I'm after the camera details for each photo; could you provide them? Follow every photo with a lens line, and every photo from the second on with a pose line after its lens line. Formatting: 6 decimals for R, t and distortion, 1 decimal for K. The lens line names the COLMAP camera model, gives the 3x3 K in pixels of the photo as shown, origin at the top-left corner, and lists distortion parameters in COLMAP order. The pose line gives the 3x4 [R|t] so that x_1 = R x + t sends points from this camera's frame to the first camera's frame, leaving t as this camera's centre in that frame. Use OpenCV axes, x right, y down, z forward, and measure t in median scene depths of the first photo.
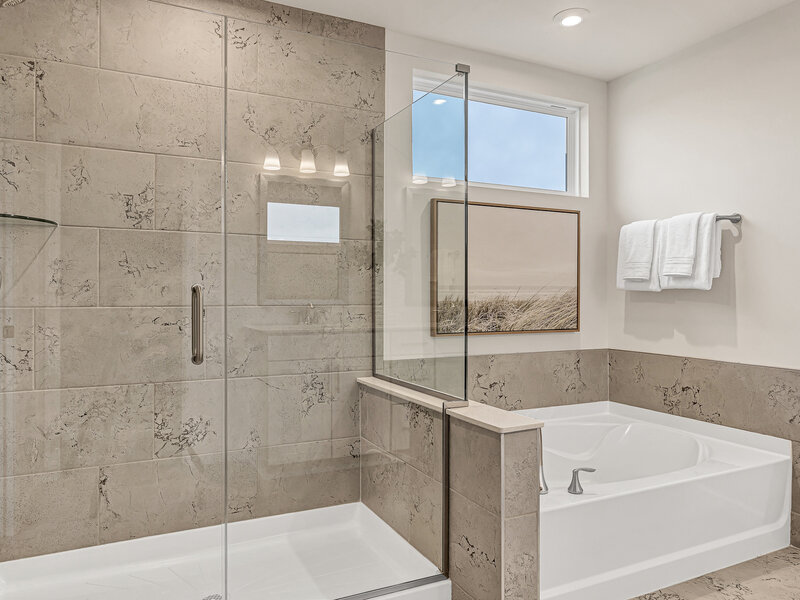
lens RADIAL K [[552.3, 0, 400.0], [0, 552.3, 299.4], [0, 0, 1]] dist [-0.008250, -0.002342]
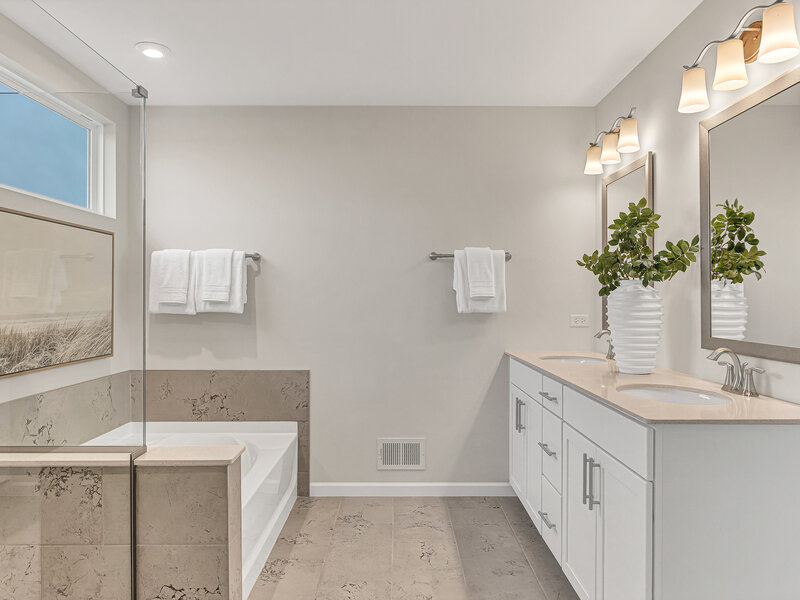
lens RADIAL K [[552.1, 0, 400.6], [0, 552.1, 298.3], [0, 0, 1]] dist [-0.013404, -0.003366]
pose [[0.422506, -0.002348, 0.906357, -0.376960], [0.005718, 0.999984, -0.000074, -0.045730], [-0.906342, 0.005214, 0.422513, 0.144670]]
